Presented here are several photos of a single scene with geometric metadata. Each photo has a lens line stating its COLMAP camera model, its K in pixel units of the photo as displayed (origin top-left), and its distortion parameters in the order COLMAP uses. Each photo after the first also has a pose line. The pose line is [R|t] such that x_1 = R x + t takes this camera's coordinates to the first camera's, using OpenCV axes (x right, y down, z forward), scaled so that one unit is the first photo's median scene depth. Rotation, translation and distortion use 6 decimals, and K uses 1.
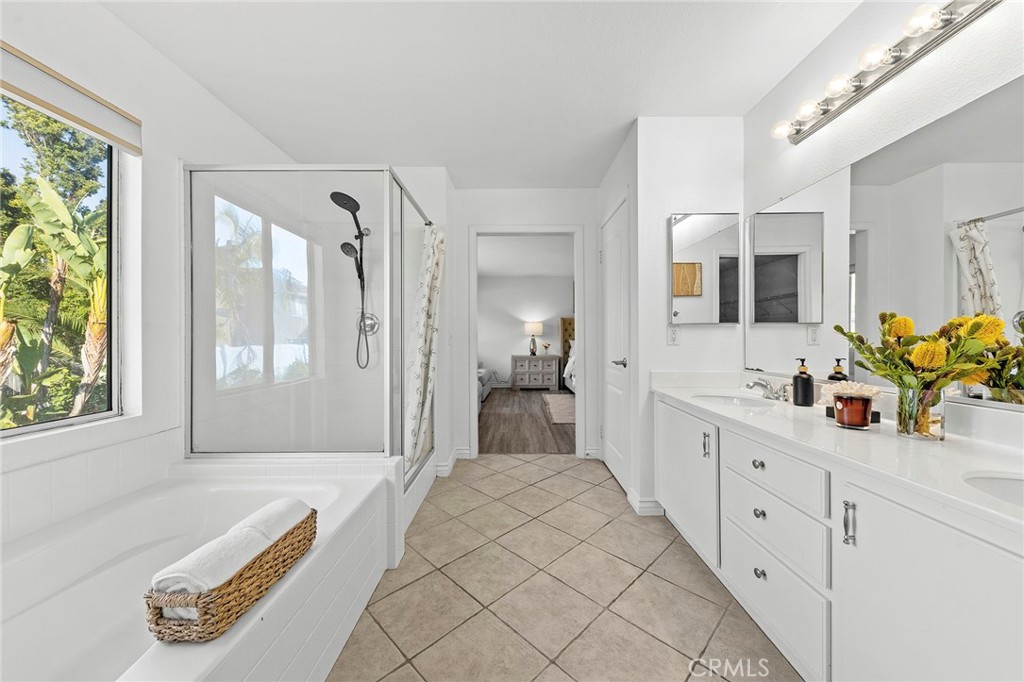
lens RADIAL K [[364.9, 0, 511.6], [0, 364.9, 339.8], [0, 0, 1]] dist [0.002160, -0.002545]
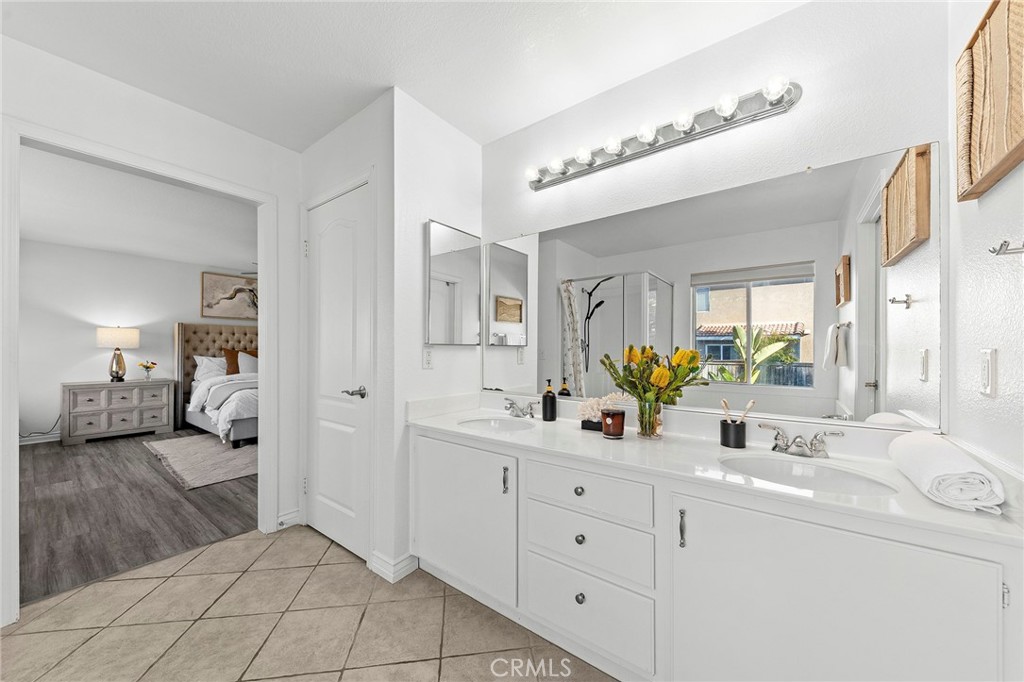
lens RADIAL K [[364.9, 0, 517.2], [0, 364.9, 348.2], [0, 0, 1]] dist [0.002160, -0.002545]
pose [[0.585485, 0.008034, 0.810644, -0.119417], [-0.000847, 0.999956, -0.009298, -0.022045], [-0.810683, 0.004757, 0.585466, 0.258152]]
